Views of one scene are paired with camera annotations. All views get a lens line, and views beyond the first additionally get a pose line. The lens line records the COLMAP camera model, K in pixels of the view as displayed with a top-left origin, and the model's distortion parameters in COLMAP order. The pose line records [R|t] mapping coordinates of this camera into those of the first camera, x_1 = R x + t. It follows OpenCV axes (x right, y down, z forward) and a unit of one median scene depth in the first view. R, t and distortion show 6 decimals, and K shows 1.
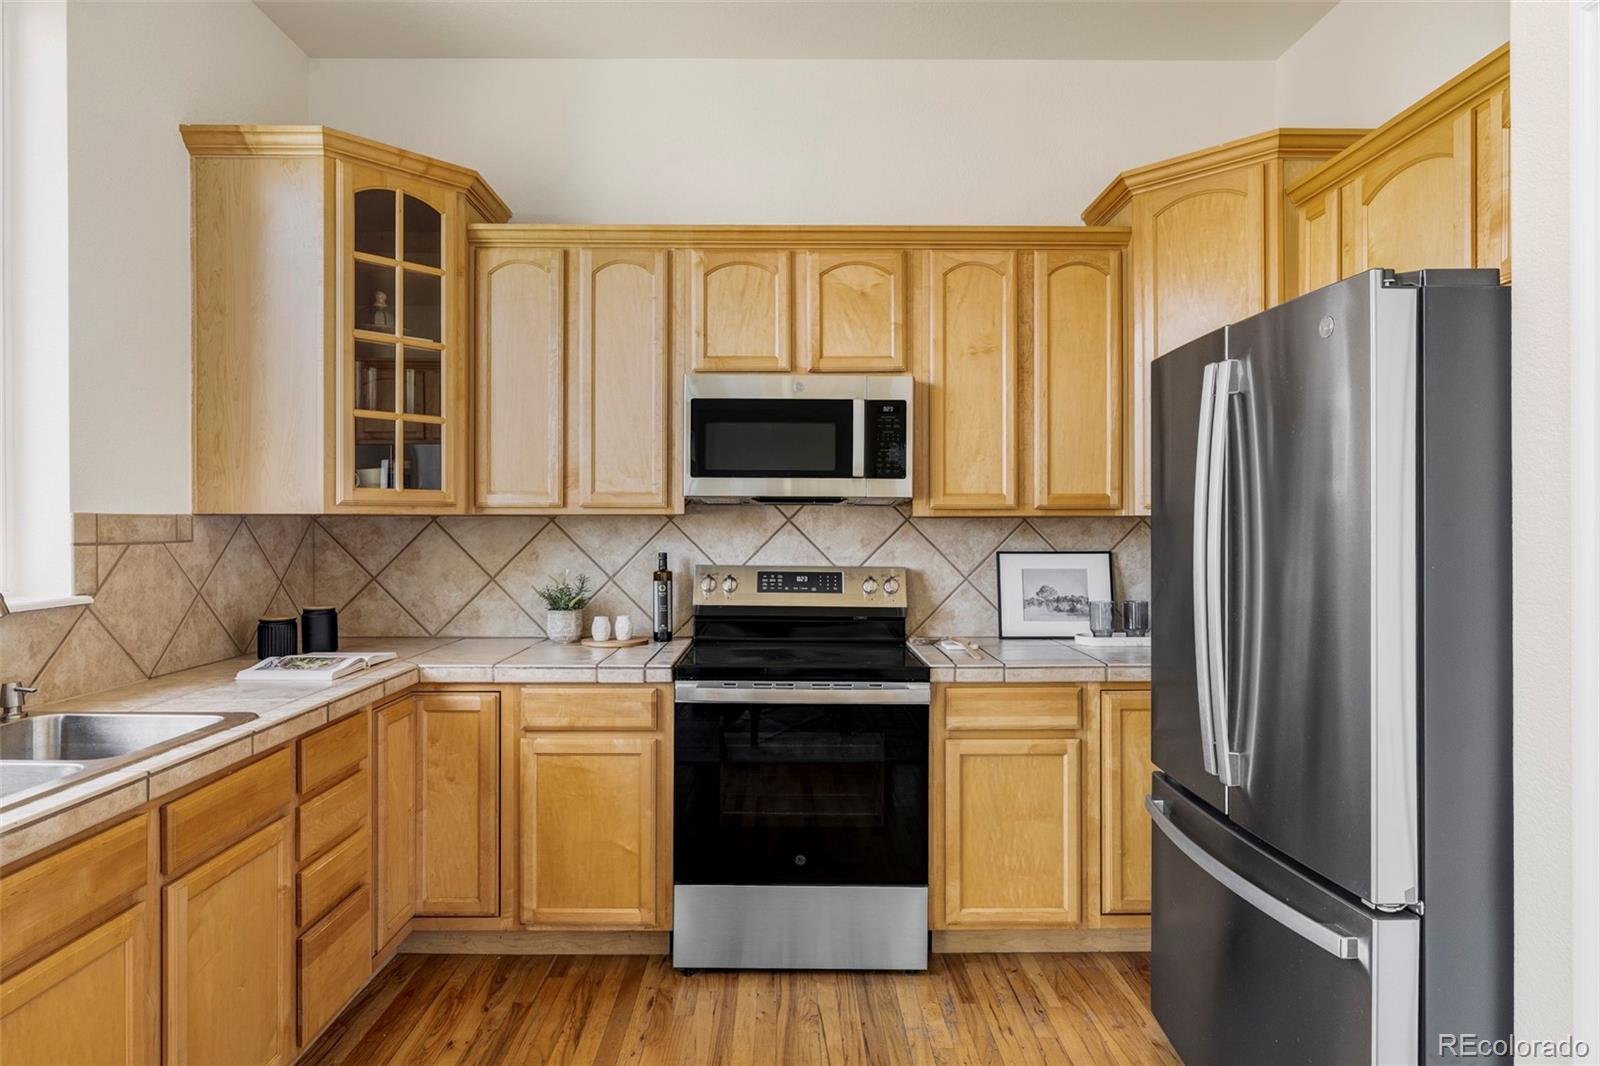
lens RADIAL K [[895.8, 0, 800.0], [0, 895.8, 533.0], [0, 0, 1]] dist [-0.001222, 0.001810]
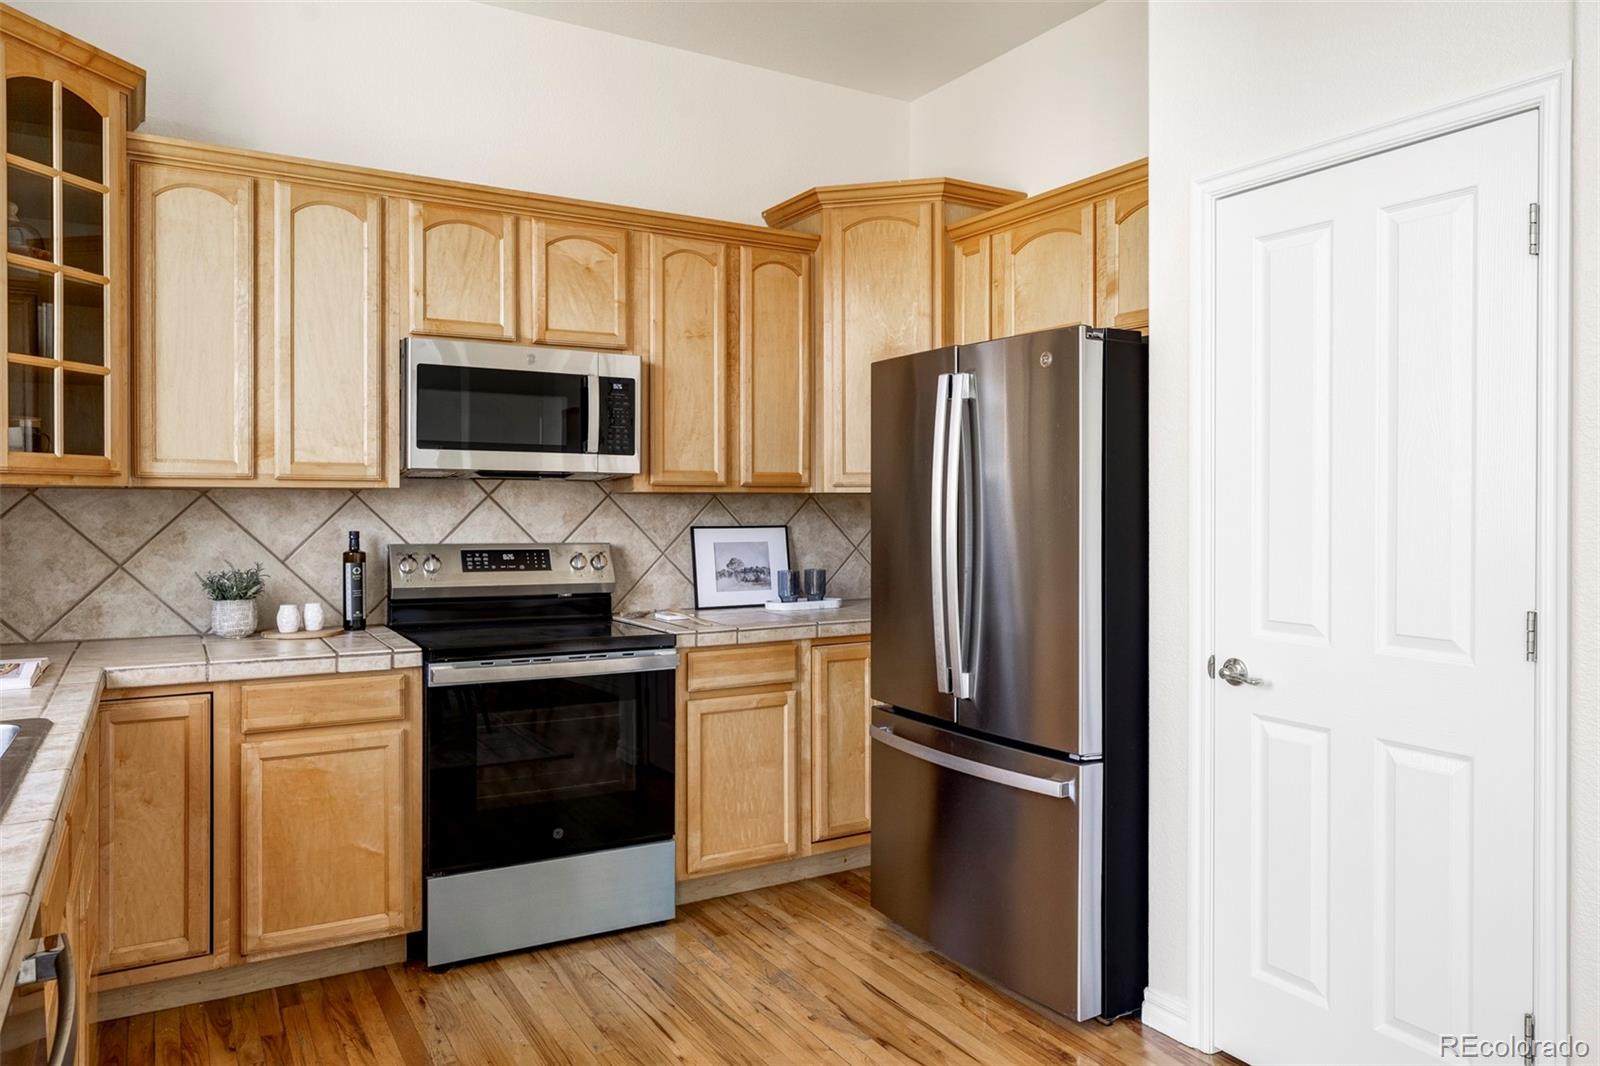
lens RADIAL K [[1043.1, 0, 799.8], [0, 1043.1, 524.7], [0, 0, 1]] dist [0.003723, 0.002220]
pose [[0.872776, -0.009253, 0.488033, -0.302419], [0.004378, 0.999928, 0.011130, 0.006616], [-0.488101, -0.007577, 0.872754, -0.137489]]
